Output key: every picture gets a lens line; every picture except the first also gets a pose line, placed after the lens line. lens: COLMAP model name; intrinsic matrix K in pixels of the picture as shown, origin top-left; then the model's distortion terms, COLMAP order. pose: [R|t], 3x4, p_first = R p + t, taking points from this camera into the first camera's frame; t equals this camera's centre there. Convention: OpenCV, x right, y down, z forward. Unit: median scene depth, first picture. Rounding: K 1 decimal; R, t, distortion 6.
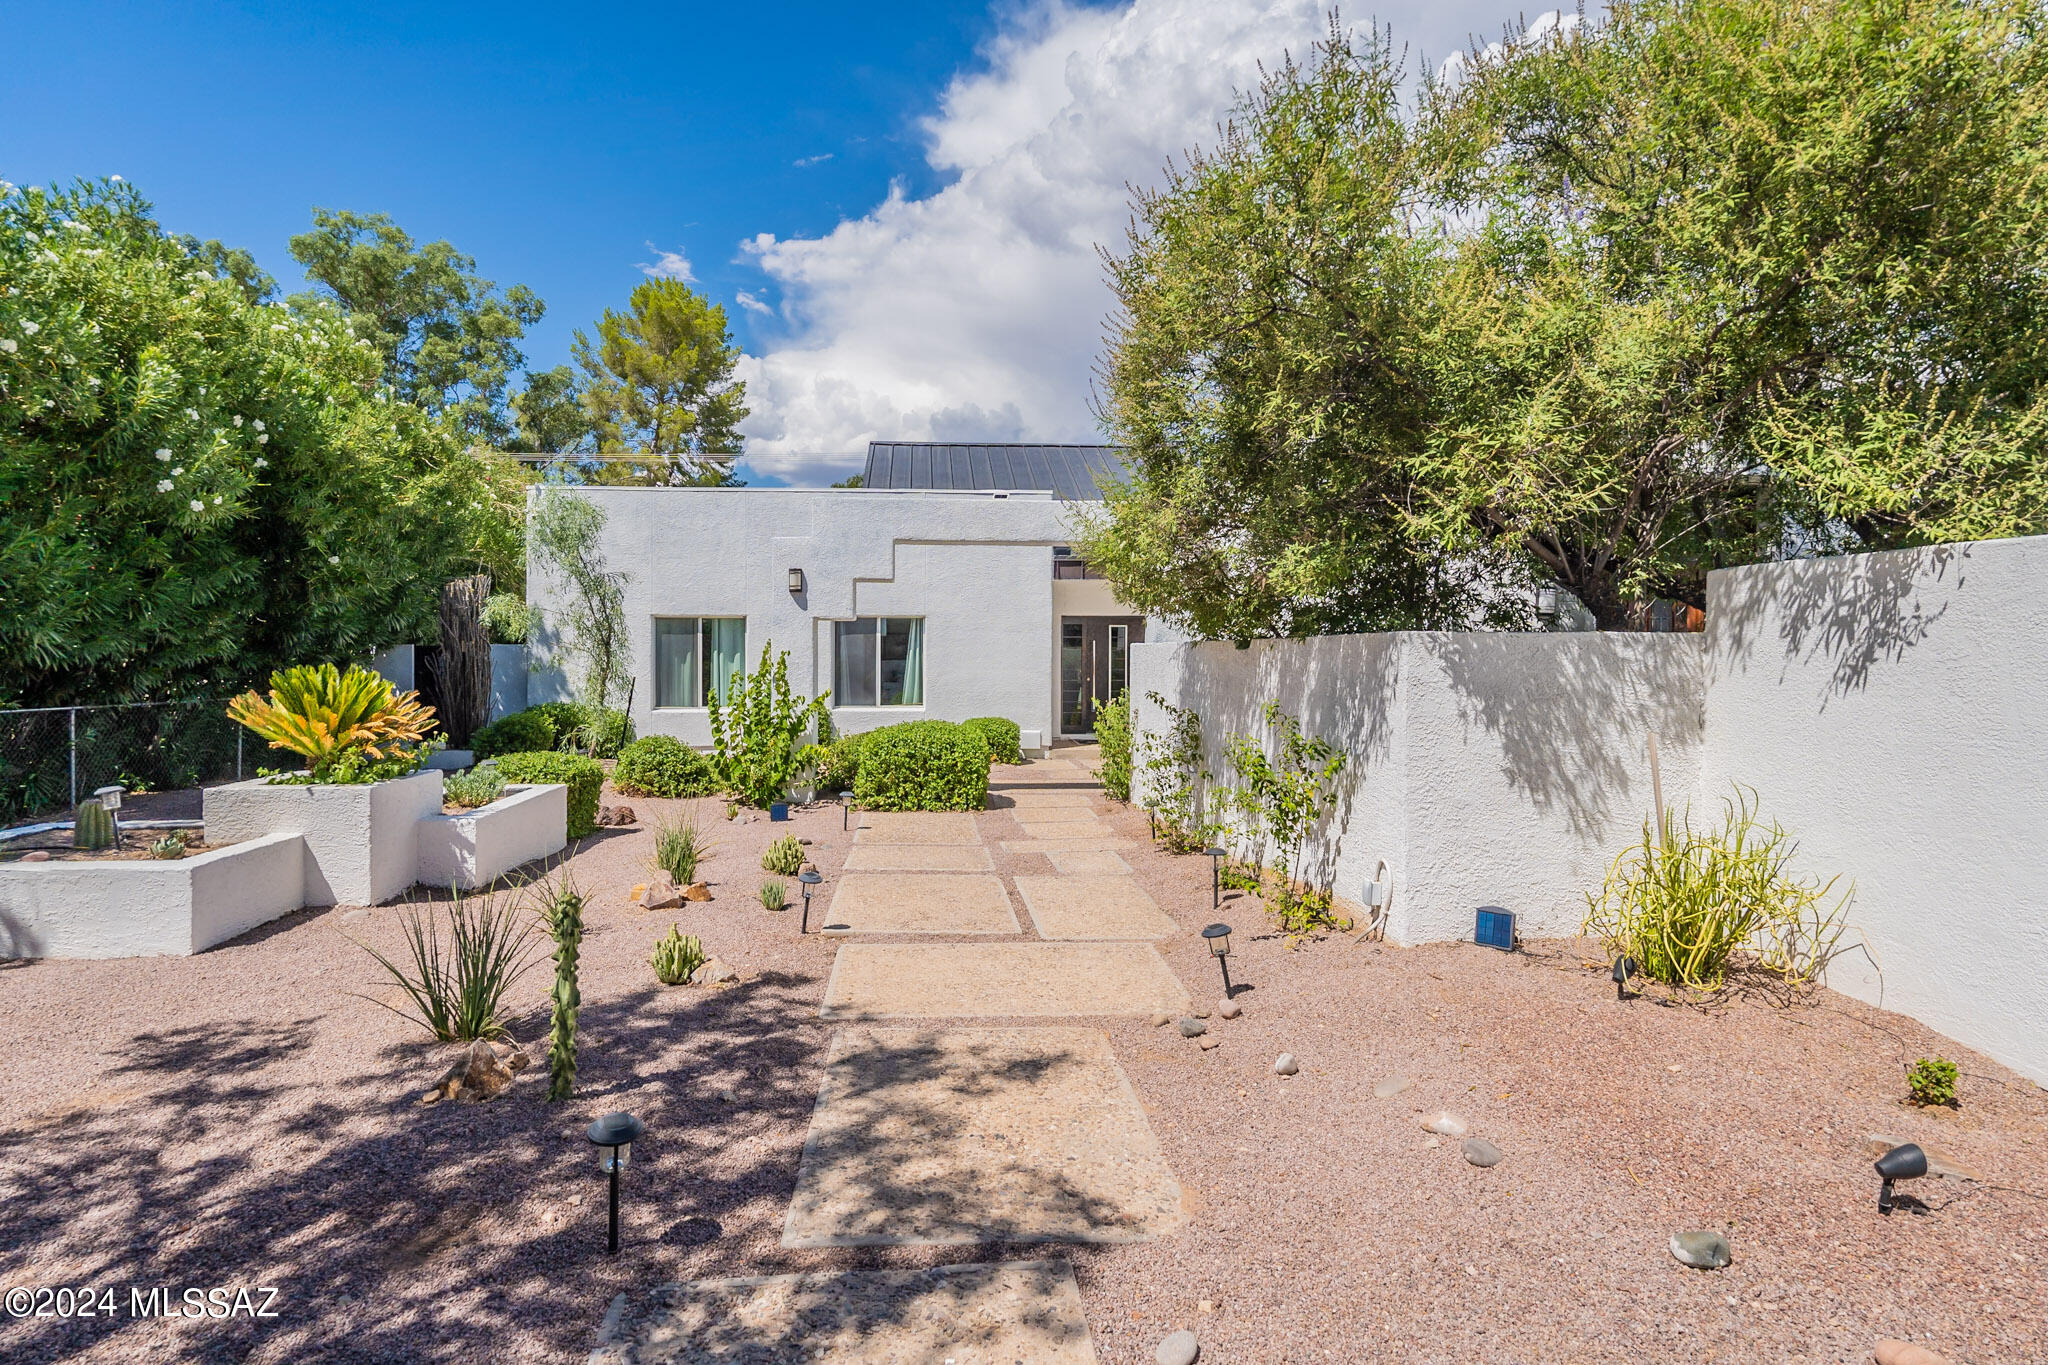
lens RADIAL K [[1094.7, 0, 926.3], [0, 1094.7, 657.1], [0, 0, 1]] dist [0.003552, -0.000057]
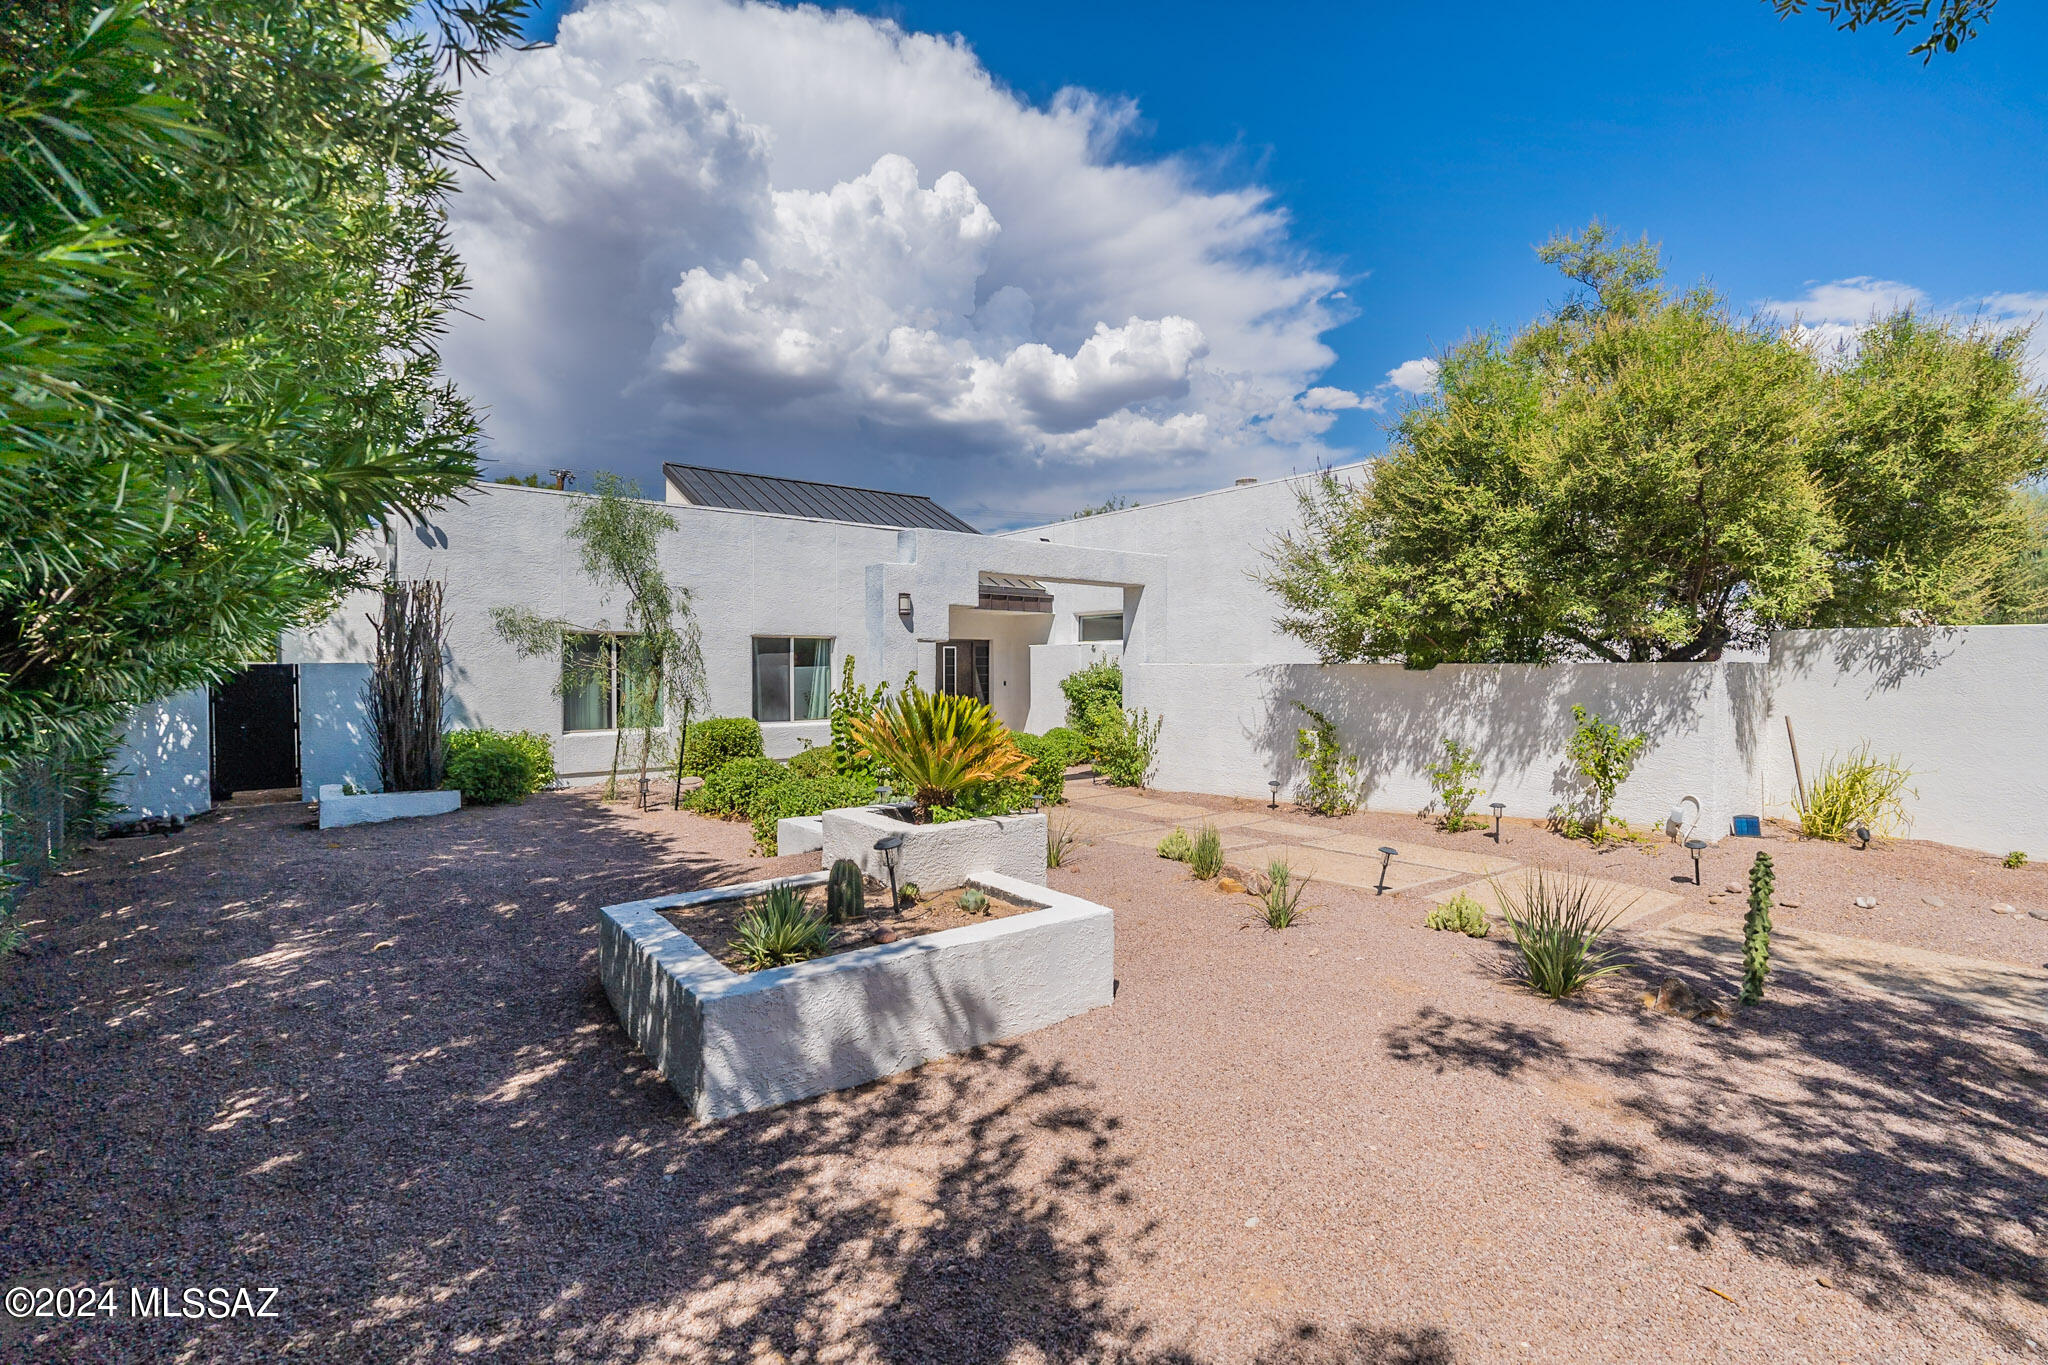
lens RADIAL K [[960.1, 0, 980.8], [0, 960.1, 663.7], [0, 0, 1]] dist [-0.002876, 0.000444]
pose [[0.807340, -0.000791, 0.590086, -0.612916], [0.004909, 0.999973, -0.005376, -0.006779], [-0.590066, 0.007237, 0.807323, 0.198941]]
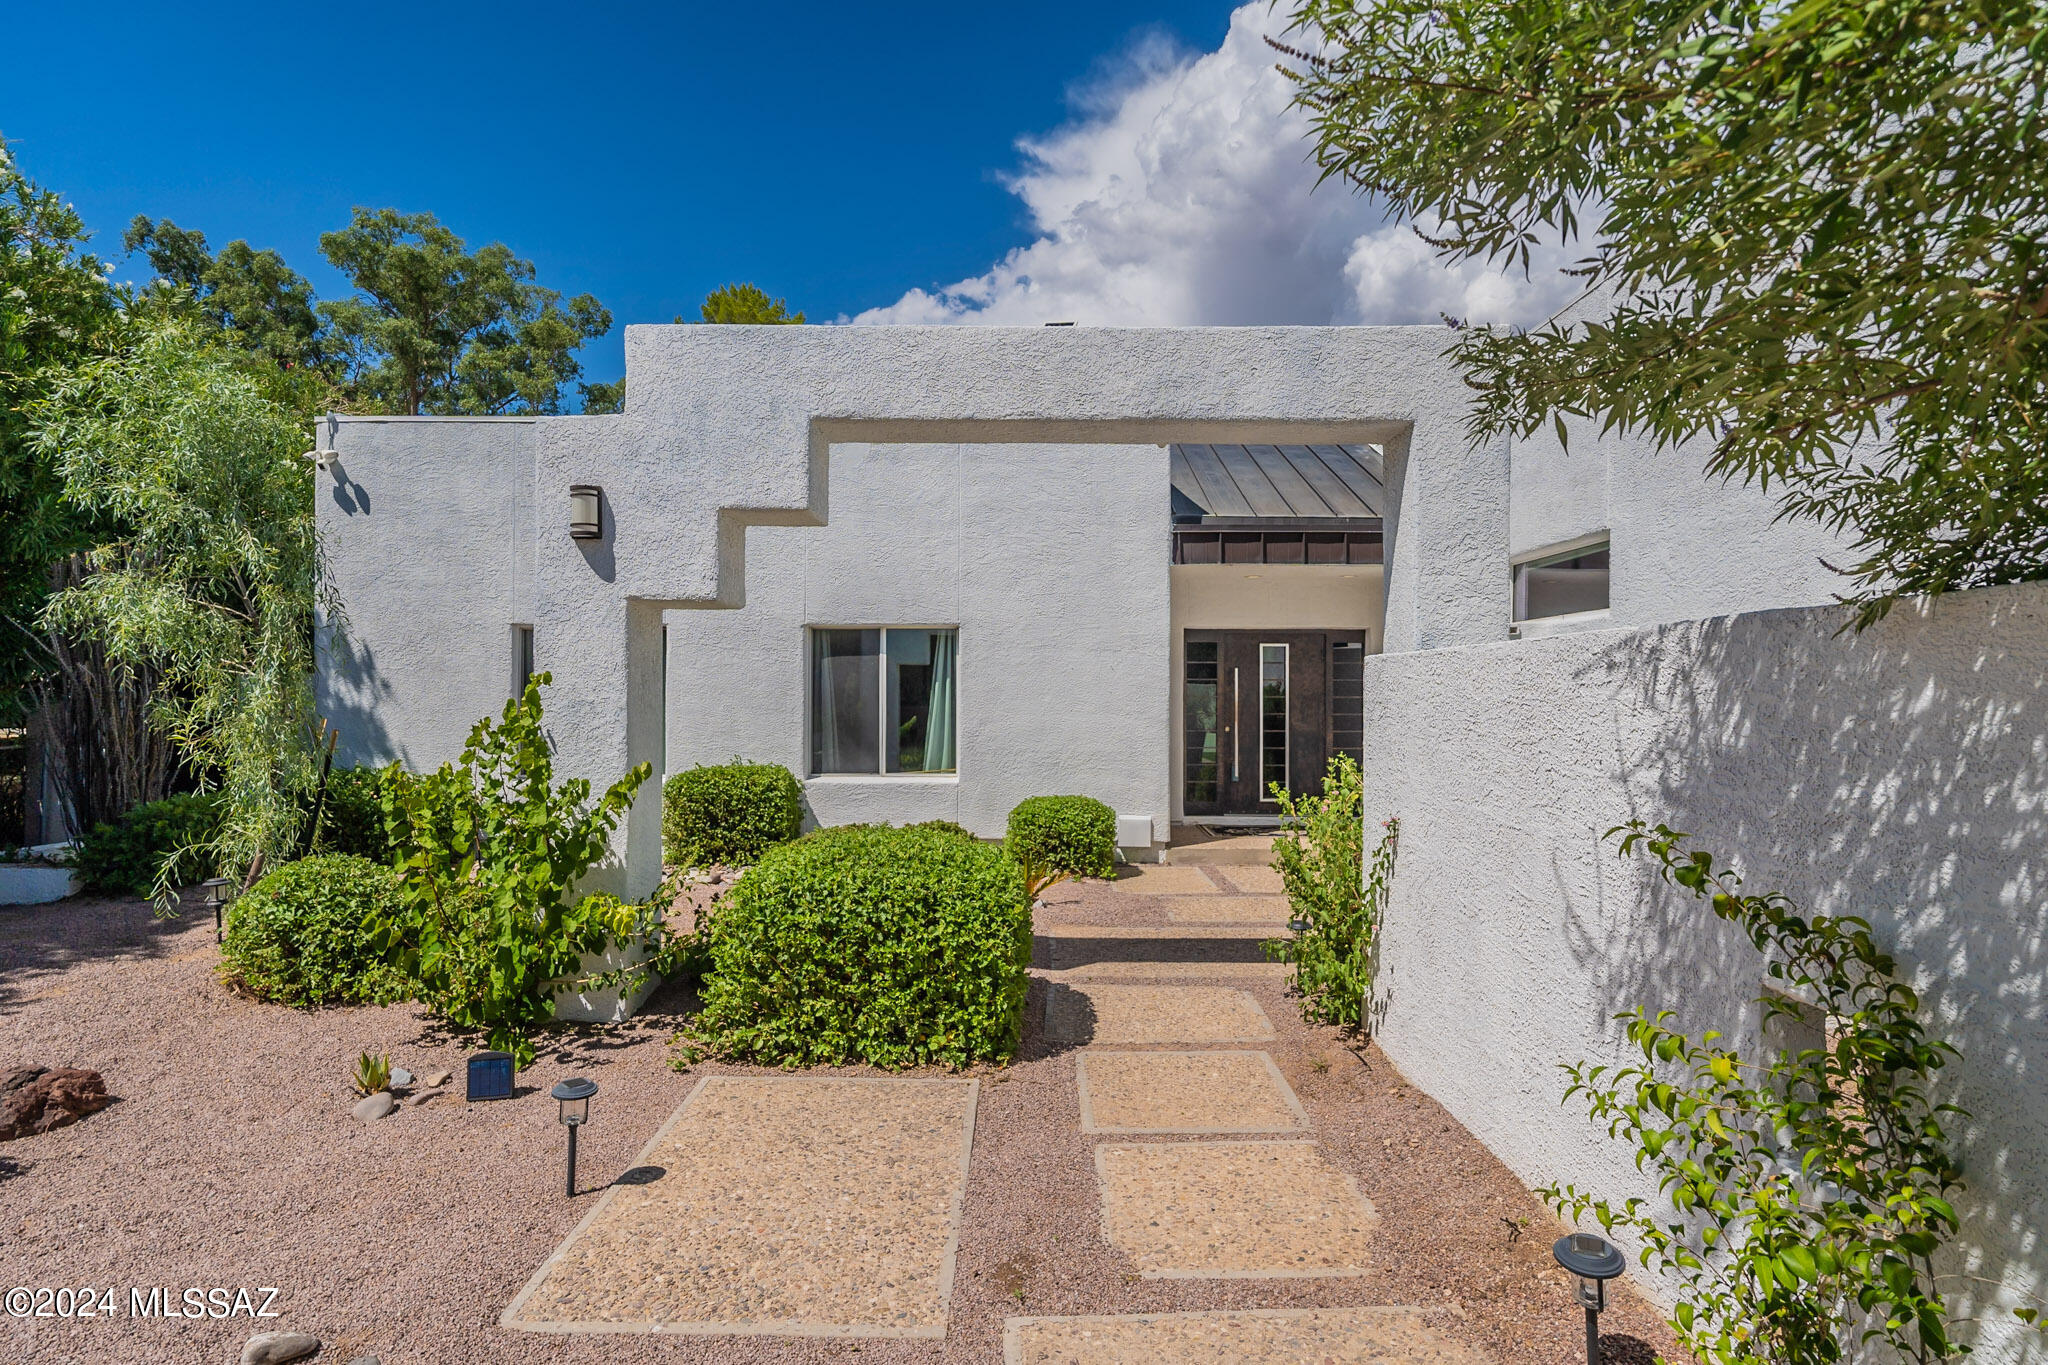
lens RADIAL K [[1032.8, 0, 1028.5], [0, 1032.8, 691.6], [0, 0, 1]] dist [0.004715, 0.000363]
pose [[0.999874, -0.000893, -0.015820, 0.062885], [0.000757, 0.999963, -0.008595, 0.005169], [0.015827, 0.008582, 0.999838, 0.591586]]
